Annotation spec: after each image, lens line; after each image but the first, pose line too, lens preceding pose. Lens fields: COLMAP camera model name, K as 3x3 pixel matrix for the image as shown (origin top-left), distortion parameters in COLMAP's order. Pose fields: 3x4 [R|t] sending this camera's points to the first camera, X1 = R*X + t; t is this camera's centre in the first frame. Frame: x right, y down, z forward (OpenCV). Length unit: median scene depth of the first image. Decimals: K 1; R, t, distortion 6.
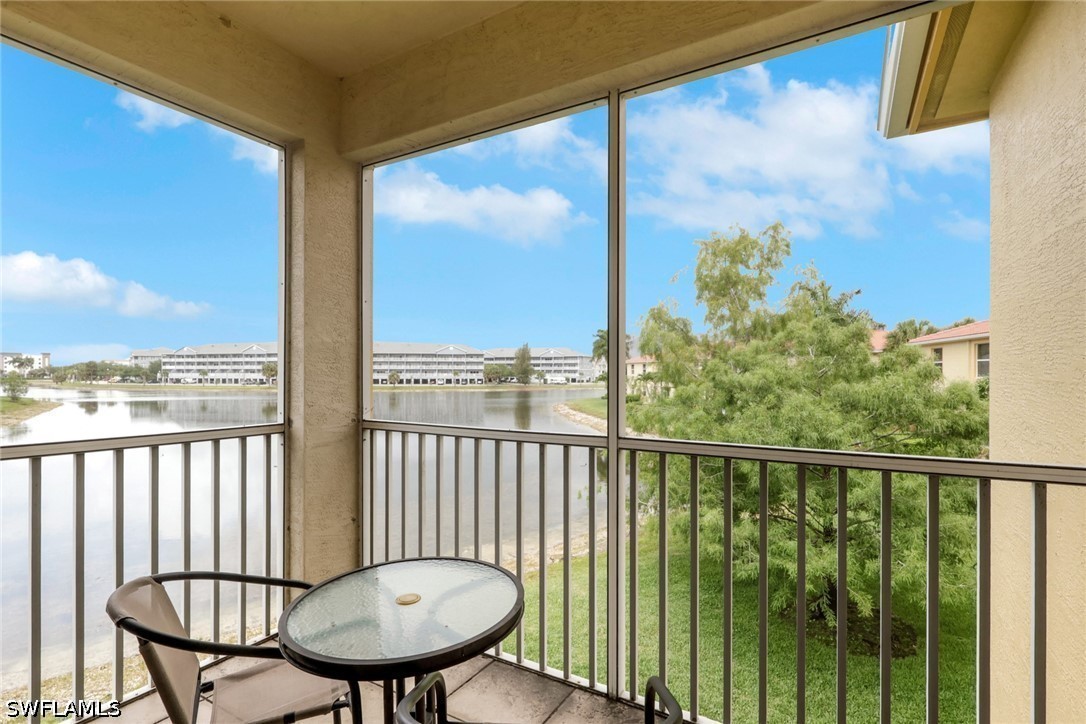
lens RADIAL K [[521.3, 0, 549.3], [0, 521.3, 366.0], [0, 0, 1]] dist [-0.004849, -0.000108]
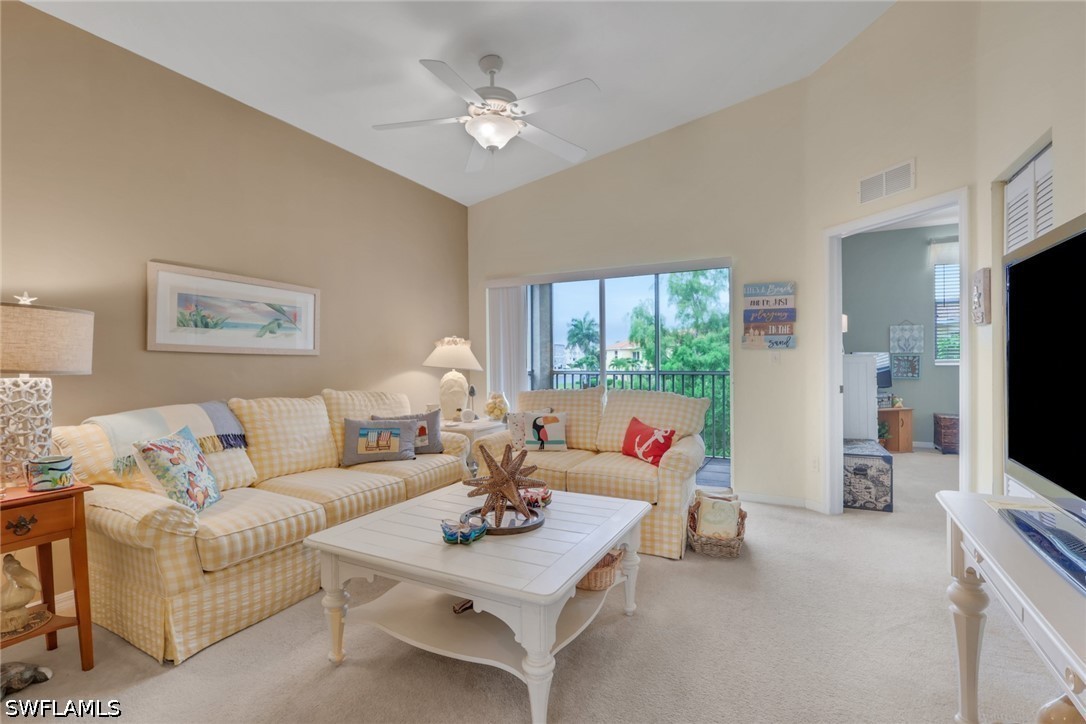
lens RADIAL K [[508.1, 0, 539.7], [0, 508.1, 357.2], [0, 0, 1]] dist [-0.011875, -0.000621]
pose [[0.999201, -0.010497, 0.038563, -0.115726], [0.010242, 0.999924, 0.006821, 0.003986], [-0.038632, -0.006421, 0.999233, -0.335458]]
